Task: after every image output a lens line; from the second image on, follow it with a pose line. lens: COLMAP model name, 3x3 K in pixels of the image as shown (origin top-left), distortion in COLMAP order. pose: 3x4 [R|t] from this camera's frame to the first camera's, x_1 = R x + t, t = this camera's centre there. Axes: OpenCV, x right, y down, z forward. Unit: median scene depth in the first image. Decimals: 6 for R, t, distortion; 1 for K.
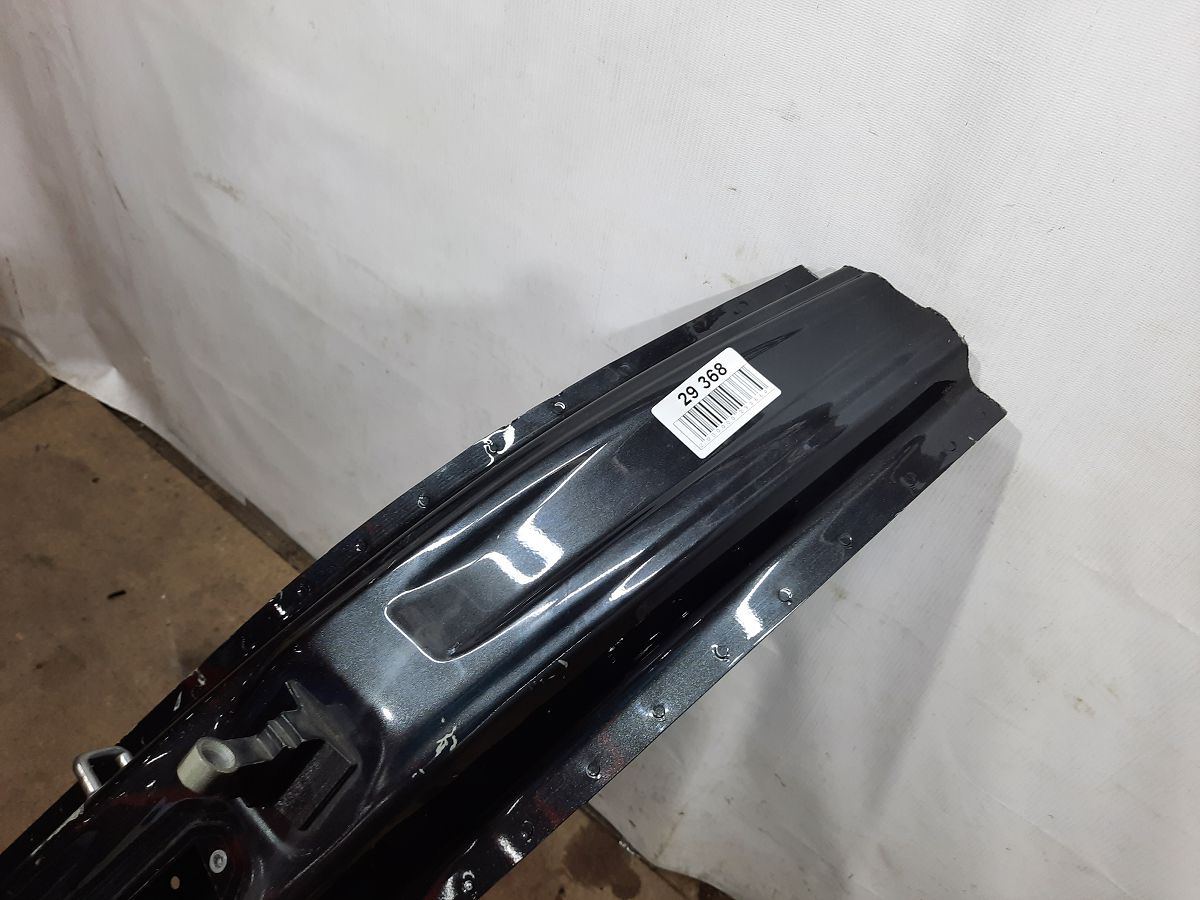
lens RADIAL K [[863.3, 0, 600.0], [0, 863.3, 450.0], [0, 0, 1]] dist [0.000742, -0.005264]
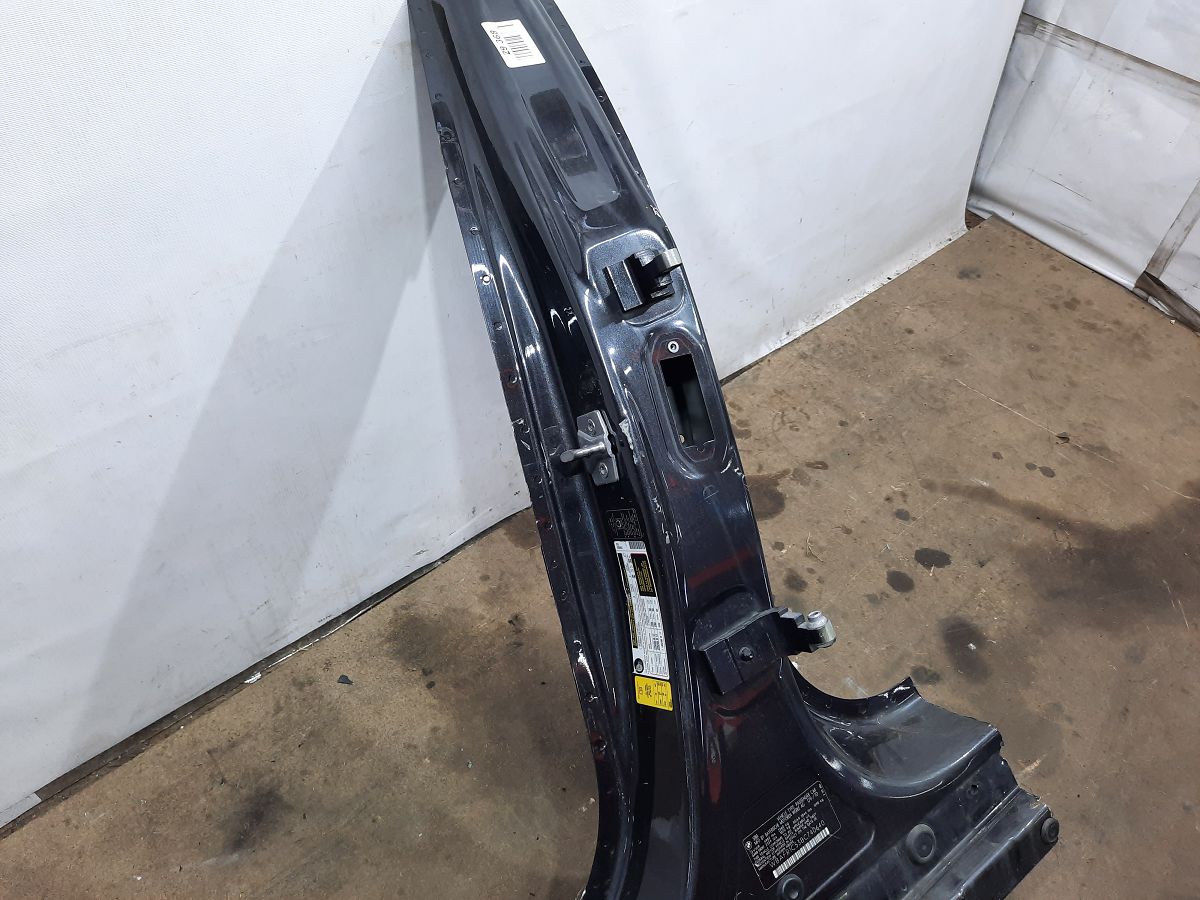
lens RADIAL K [[863.3, 0, 600.0], [0, 863.3, 450.0], [0, 0, 1]] dist [0.000742, -0.005264]
pose [[0.210482, -0.803155, 0.557350, -0.520946], [0.721060, 0.512524, 0.466253, -0.113993], [-0.660129, 0.303745, 0.687000, -0.027585]]
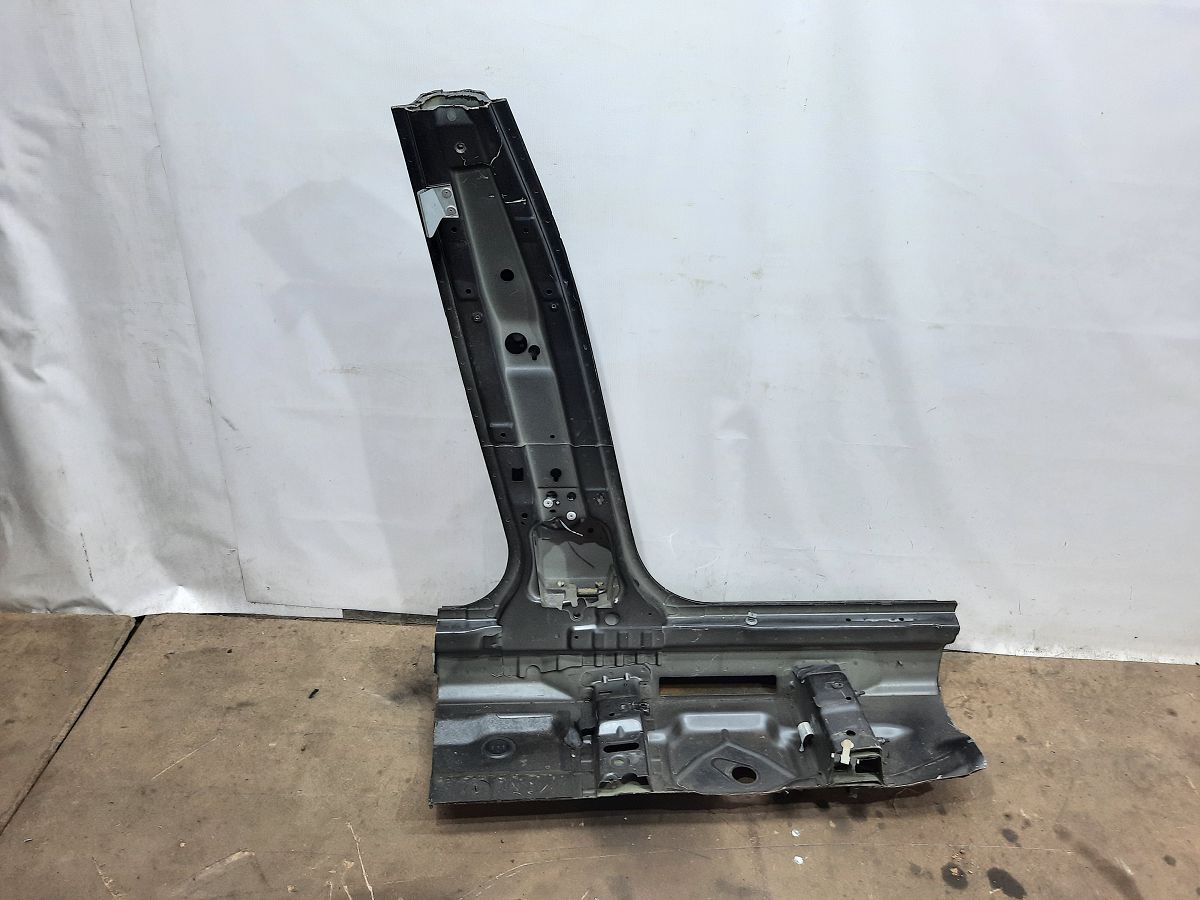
lens RADIAL K [[863.3, 0, 600.0], [0, 863.3, 450.0], [0, 0, 1]] dist [0.000742, -0.005264]
pose [[0.819945, -0.395251, 0.414086, -0.572199], [0.474761, 0.873692, -0.106138, 0.181992], [-0.319832, 0.283619, 0.904029, -0.469199]]
